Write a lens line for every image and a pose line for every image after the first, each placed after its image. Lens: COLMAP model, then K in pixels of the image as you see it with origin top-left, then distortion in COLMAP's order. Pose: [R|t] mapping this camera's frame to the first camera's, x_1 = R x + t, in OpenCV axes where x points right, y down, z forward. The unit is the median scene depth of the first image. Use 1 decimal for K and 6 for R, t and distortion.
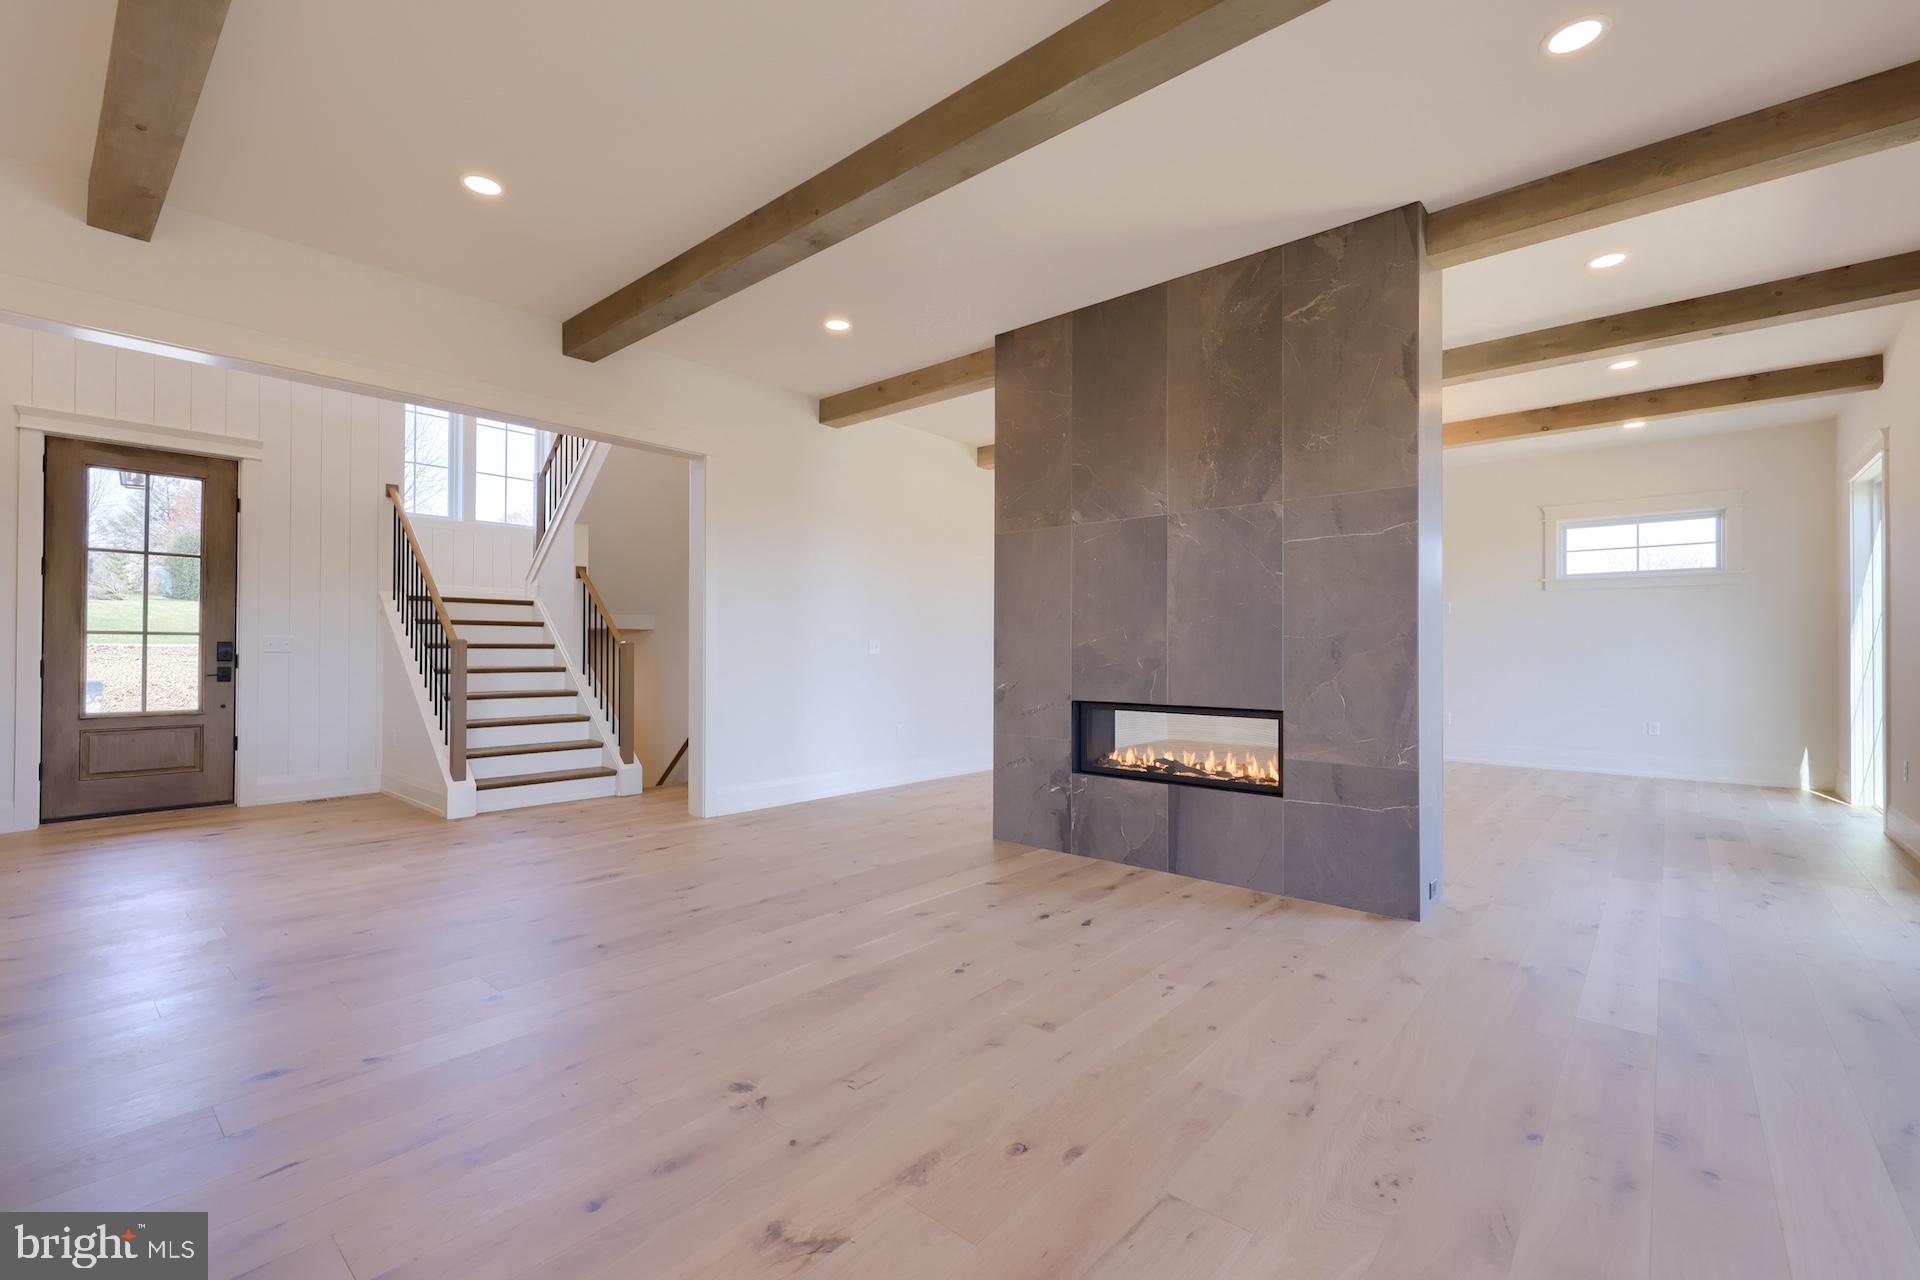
lens RADIAL K [[821.6, 0, 956.2], [0, 821.6, 649.6], [0, 0, 1]] dist [-0.006314, -0.000915]
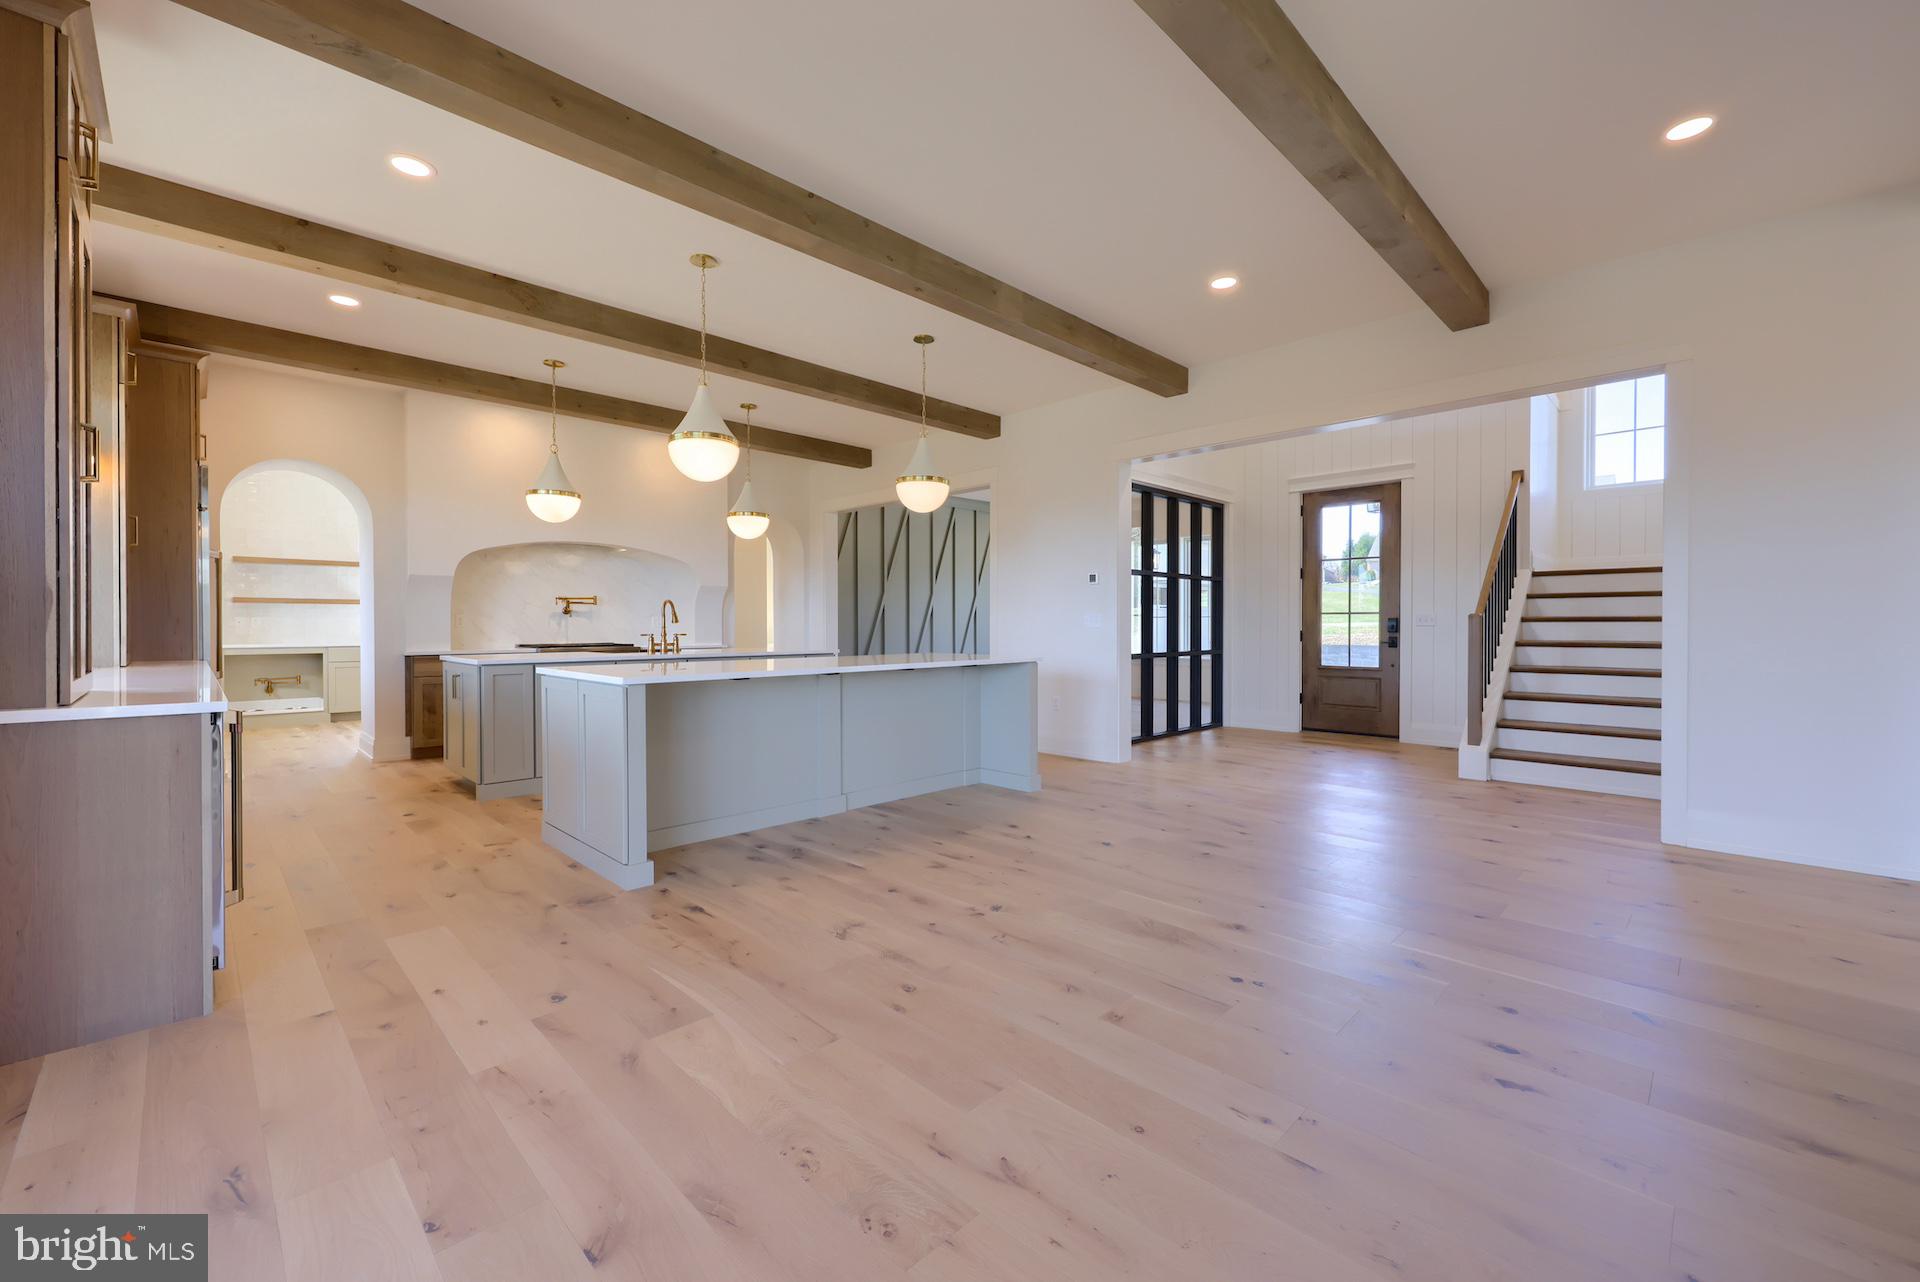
lens RADIAL K [[763.9, 0, 956.8], [0, 763.9, 640.2], [0, 0, 1]] dist [0.000398, 0.000193]
pose [[-0.067659, 0.019861, -0.997511, 0.456332], [0.005363, 0.999795, 0.019543, -0.001660], [0.997694, -0.004027, -0.067751, 0.395986]]
